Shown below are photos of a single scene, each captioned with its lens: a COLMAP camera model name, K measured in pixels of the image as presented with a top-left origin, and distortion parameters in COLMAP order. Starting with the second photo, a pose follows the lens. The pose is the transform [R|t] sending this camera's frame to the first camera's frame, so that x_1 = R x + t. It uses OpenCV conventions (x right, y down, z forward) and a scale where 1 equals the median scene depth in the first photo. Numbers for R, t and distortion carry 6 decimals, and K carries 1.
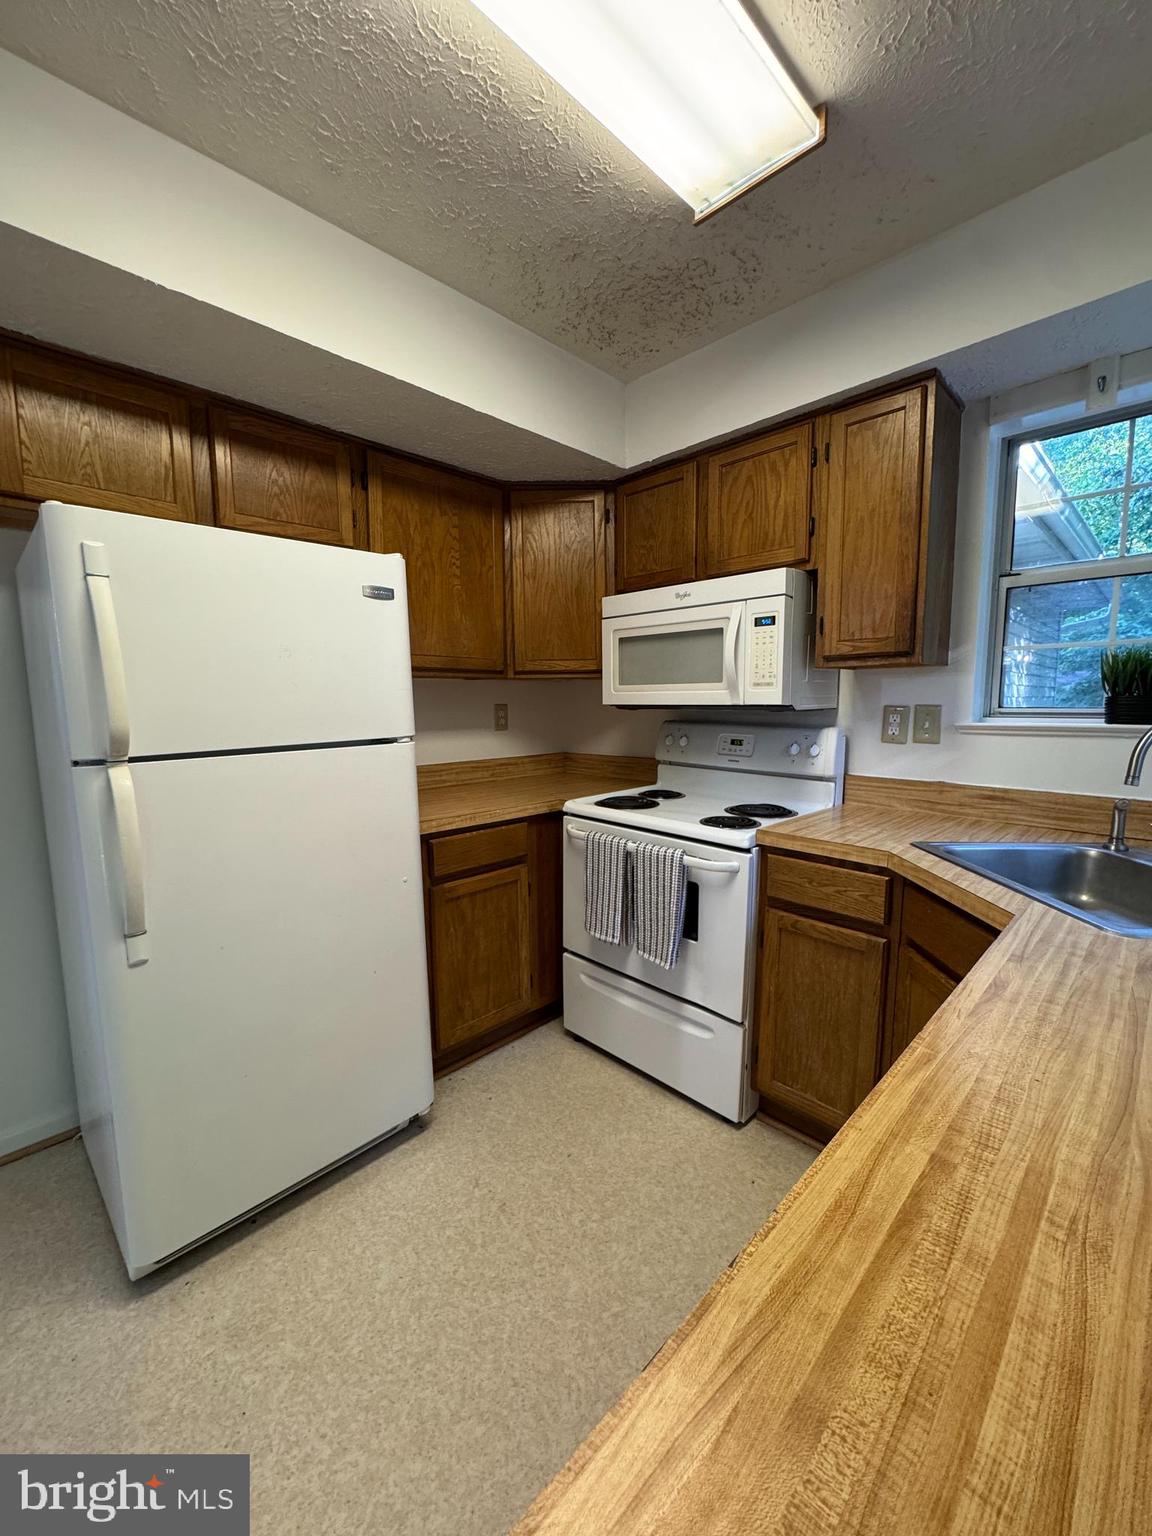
lens RADIAL K [[614.9, 0, 576.9], [0, 614.9, 771.6], [0, 0, 1]] dist [-0.003291, 0.000248]
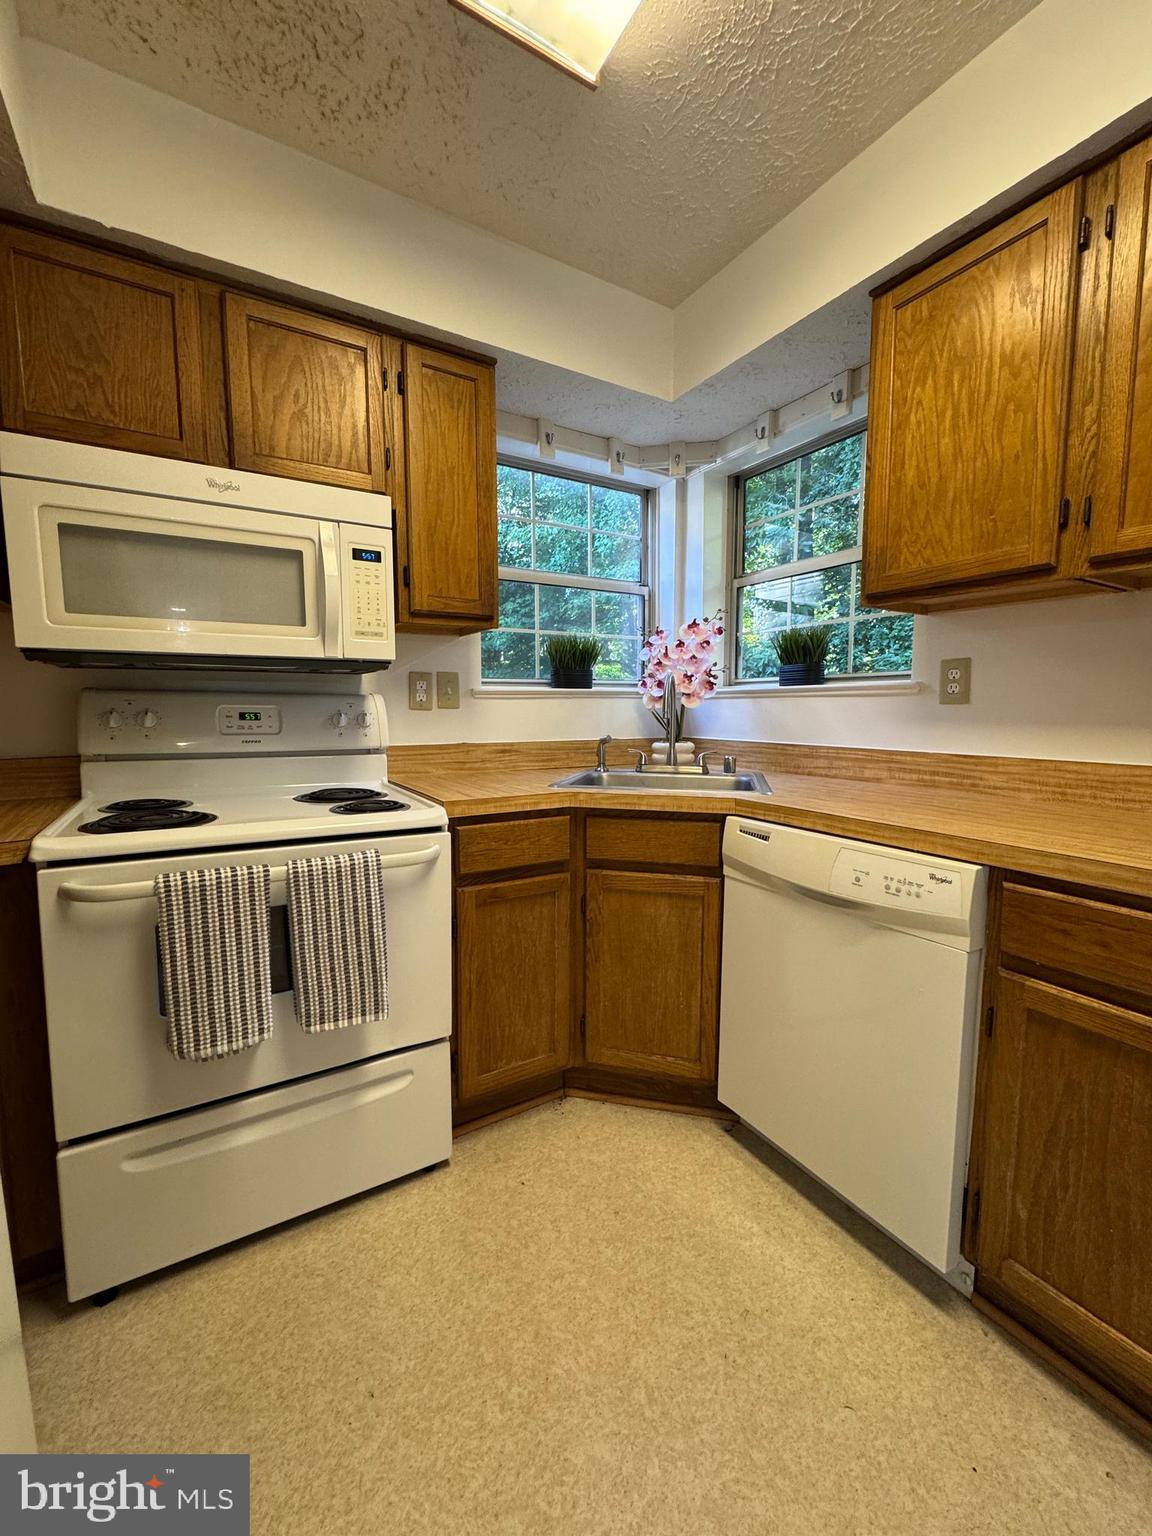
lens RADIAL K [[614.9, 0, 575.2], [0, 614.9, 770.8], [0, 0, 1]] dist [-0.003291, 0.000248]
pose [[0.235877, -0.096098, 0.967020, -0.438437], [0.115143, 0.990852, 0.070380, 0.011617], [-0.964937, 0.094745, 0.244784, 0.559405]]
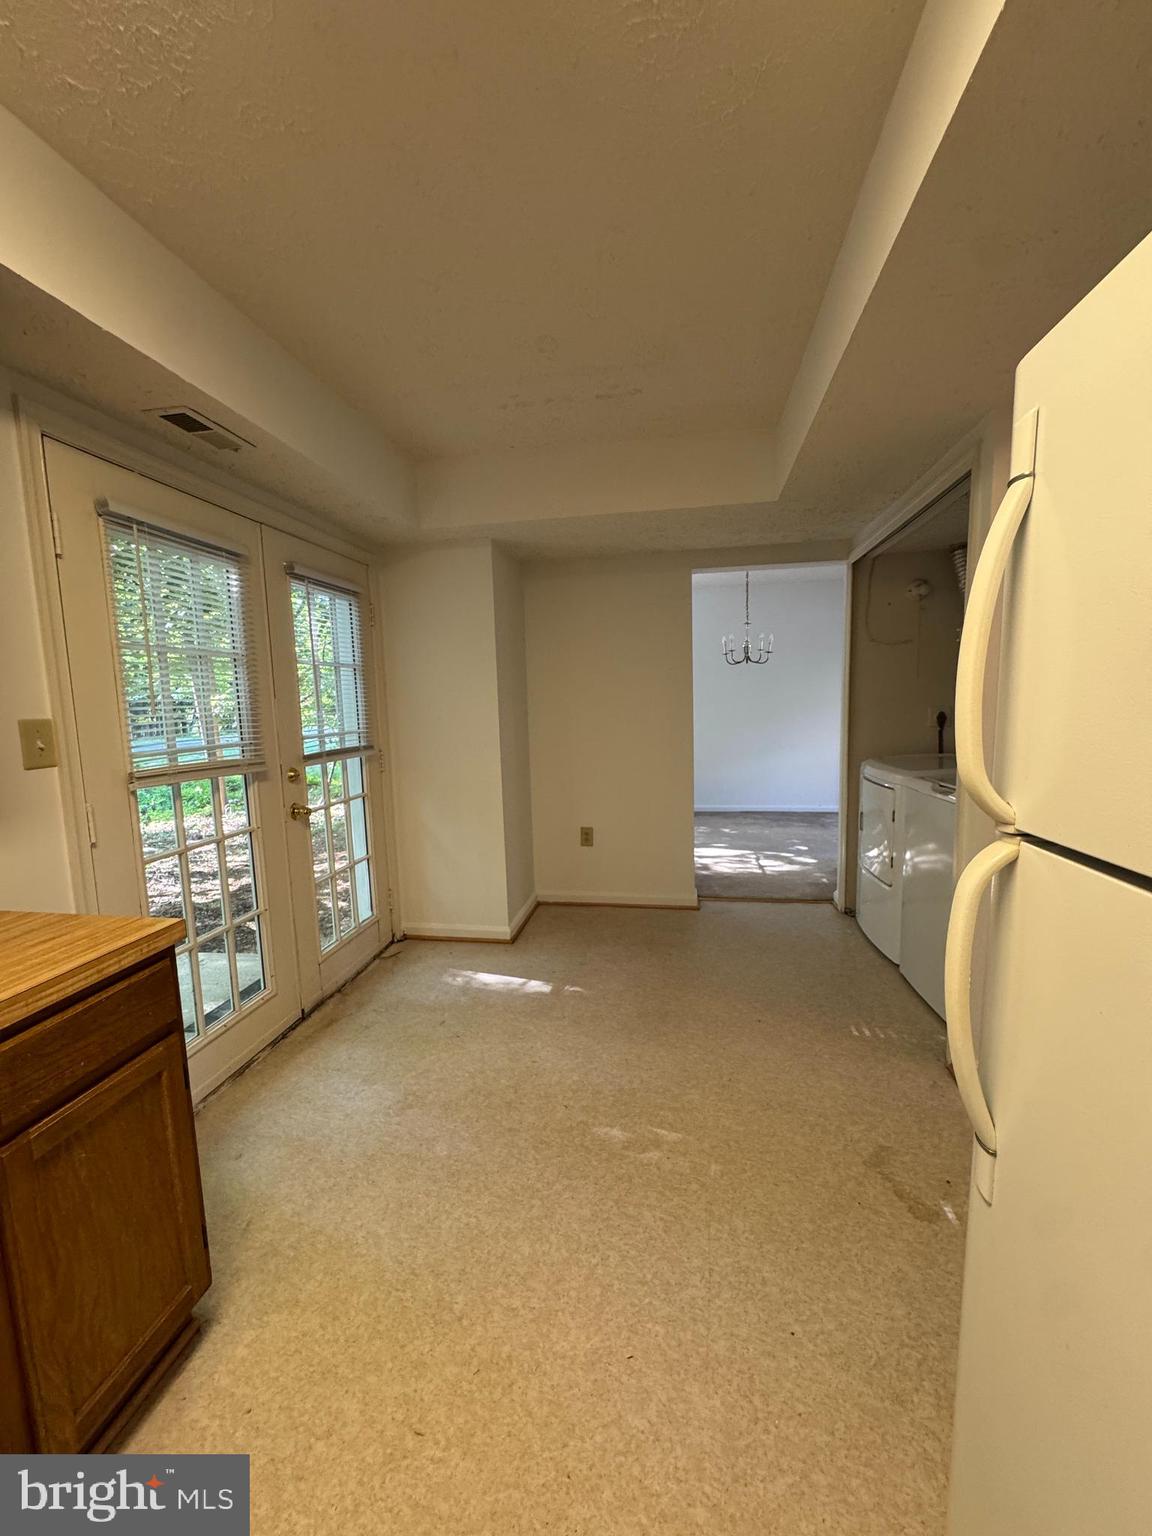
lens RADIAL K [[614.9, 0, 576.4], [0, 614.9, 773.4], [0, 0, 1]] dist [-0.003291, 0.000248]
pose [[-0.816276, 0.096141, -0.569606, 0.421073], [-0.037903, 0.975014, 0.218884, -0.175268], [0.576418, 0.200260, -0.792236, 1.270502]]
